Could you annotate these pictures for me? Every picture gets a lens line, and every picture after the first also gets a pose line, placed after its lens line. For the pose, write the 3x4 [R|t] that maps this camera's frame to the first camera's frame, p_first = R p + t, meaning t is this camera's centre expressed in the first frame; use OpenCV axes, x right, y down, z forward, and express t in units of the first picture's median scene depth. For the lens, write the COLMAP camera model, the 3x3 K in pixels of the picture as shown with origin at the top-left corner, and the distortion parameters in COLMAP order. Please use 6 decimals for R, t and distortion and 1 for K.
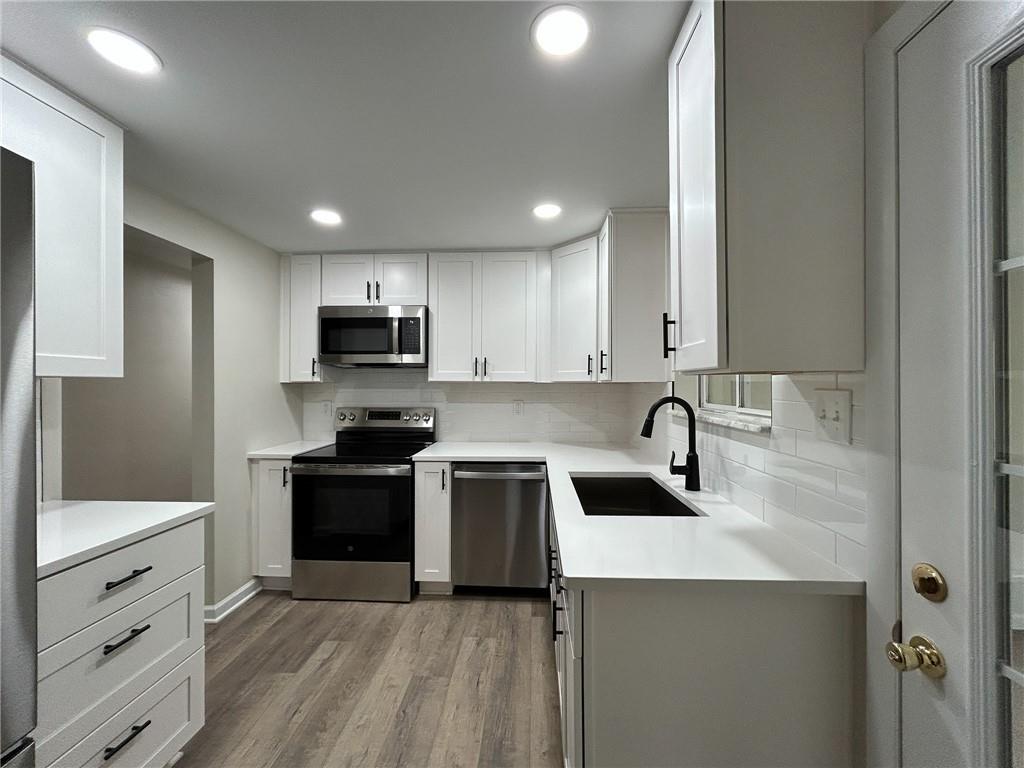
lens RADIAL K [[424.1, 0, 520.3], [0, 424.1, 378.4], [0, 0, 1]] dist [-0.008920, 0.002209]
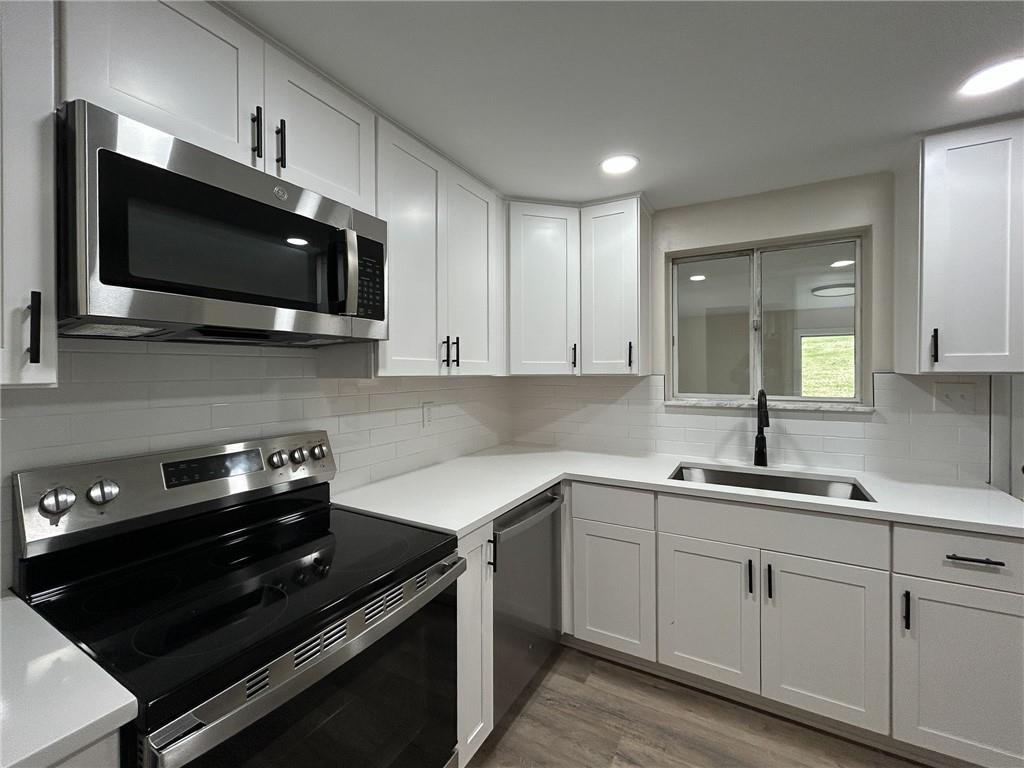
lens RADIAL K [[424.1, 0, 539.7], [0, 424.1, 365.4], [0, 0, 1]] dist [-0.008920, 0.002209]
pose [[0.427231, 0.009419, 0.904093, -0.651865], [-0.006308, 0.999952, -0.007437, -0.003357], [-0.904121, -0.002526, 0.427270, 0.701239]]
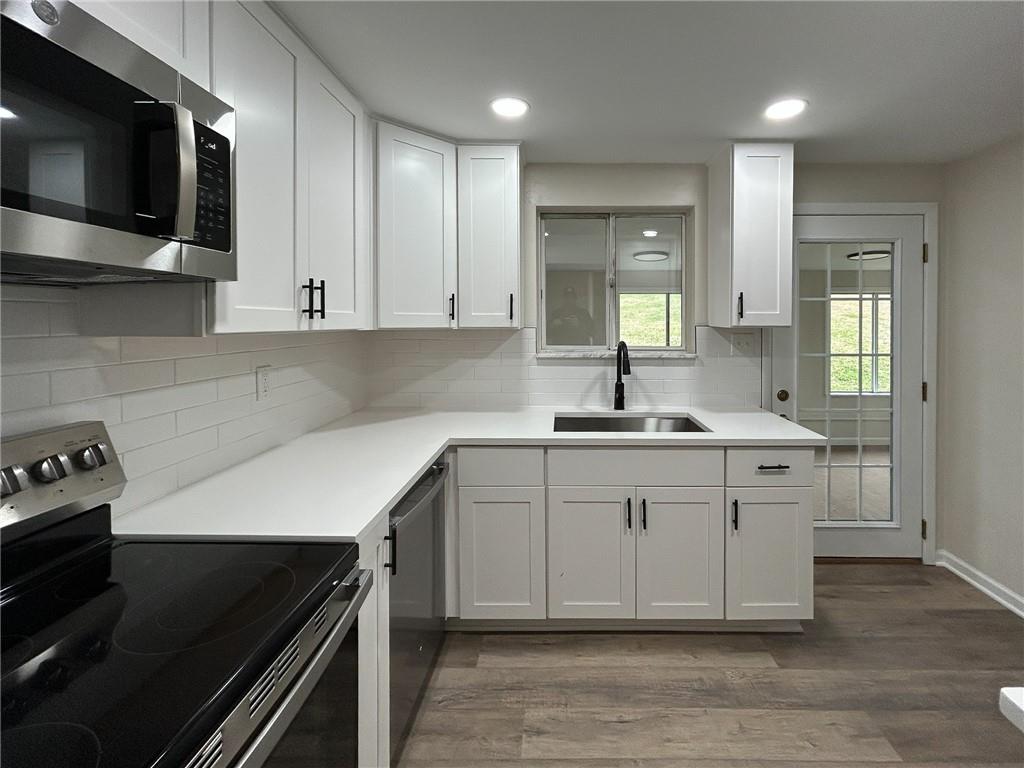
lens RADIAL K [[424.1, 0, 568.6], [0, 424.1, 317.0], [0, 0, 1]] dist [-0.008920, 0.002209]
pose [[-0.046462, 0.009179, 0.998878, -0.631101], [-0.013347, 0.999863, -0.009809, -0.006788], [-0.998831, -0.013787, -0.046333, 0.827707]]
